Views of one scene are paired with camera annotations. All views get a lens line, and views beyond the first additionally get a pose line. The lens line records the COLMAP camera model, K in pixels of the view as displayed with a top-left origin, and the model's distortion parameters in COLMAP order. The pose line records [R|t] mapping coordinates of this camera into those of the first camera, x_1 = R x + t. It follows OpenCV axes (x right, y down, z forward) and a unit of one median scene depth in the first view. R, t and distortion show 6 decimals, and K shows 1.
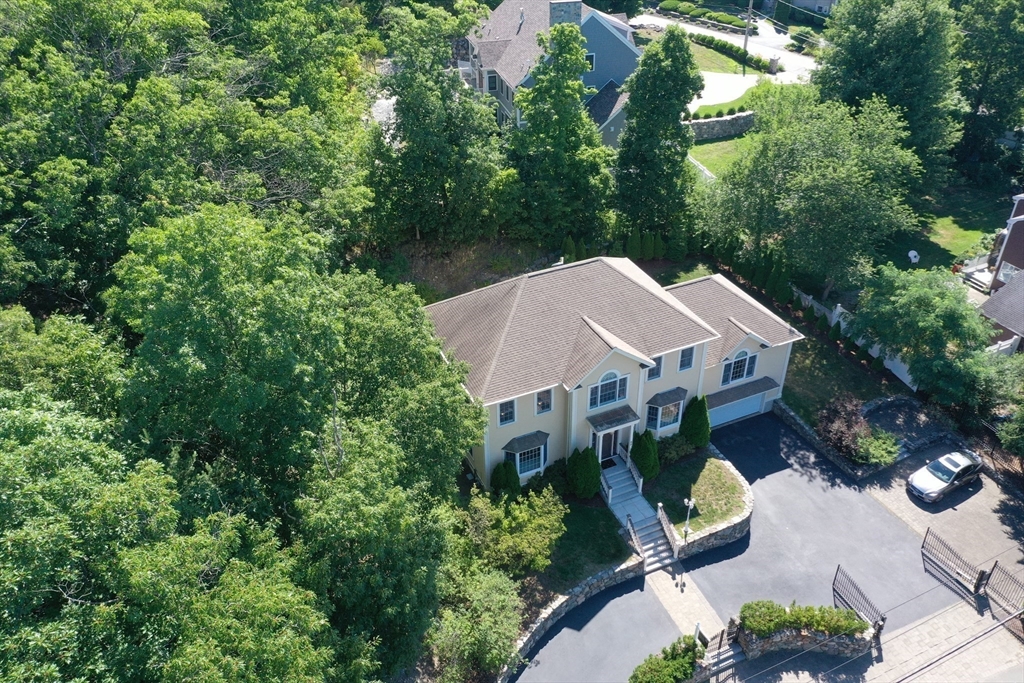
lens RADIAL K [[814.9, 0, 508.8], [0, 814.9, 343.0], [0, 0, 1]] dist [0.002958, 0.005777]
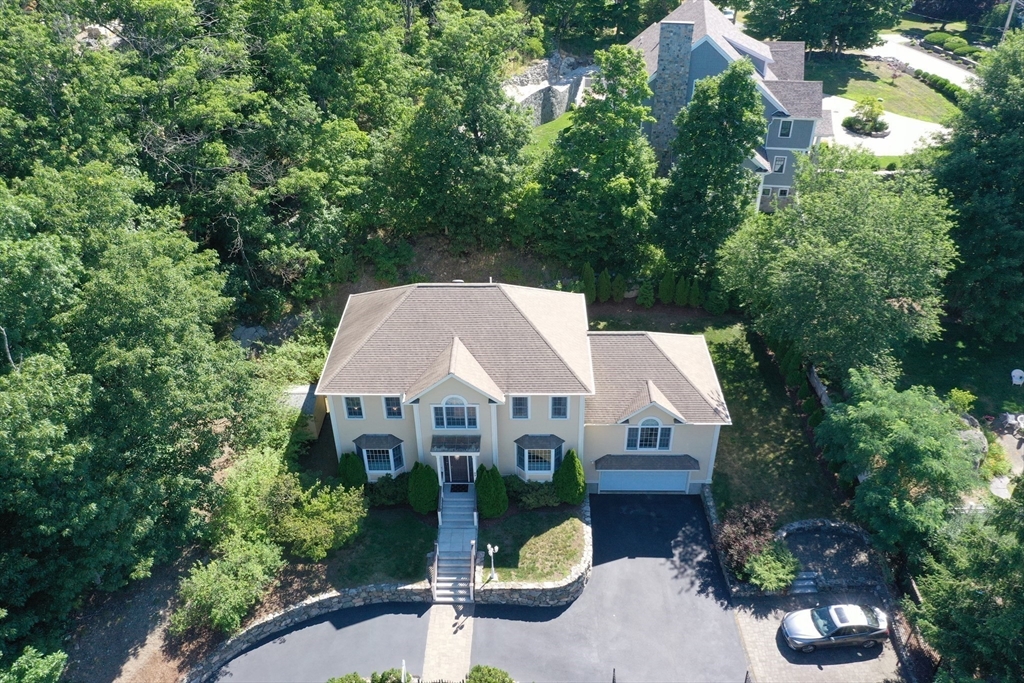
lens RADIAL K [[814.9, 0, 511.0], [0, 814.9, 339.8], [0, 0, 1]] dist [0.002958, 0.005777]
pose [[0.901730, 0.242573, -0.357830, 0.494340], [-0.241396, 0.969204, 0.048705, -0.091222], [0.358624, 0.042460, 0.932516, 0.090118]]
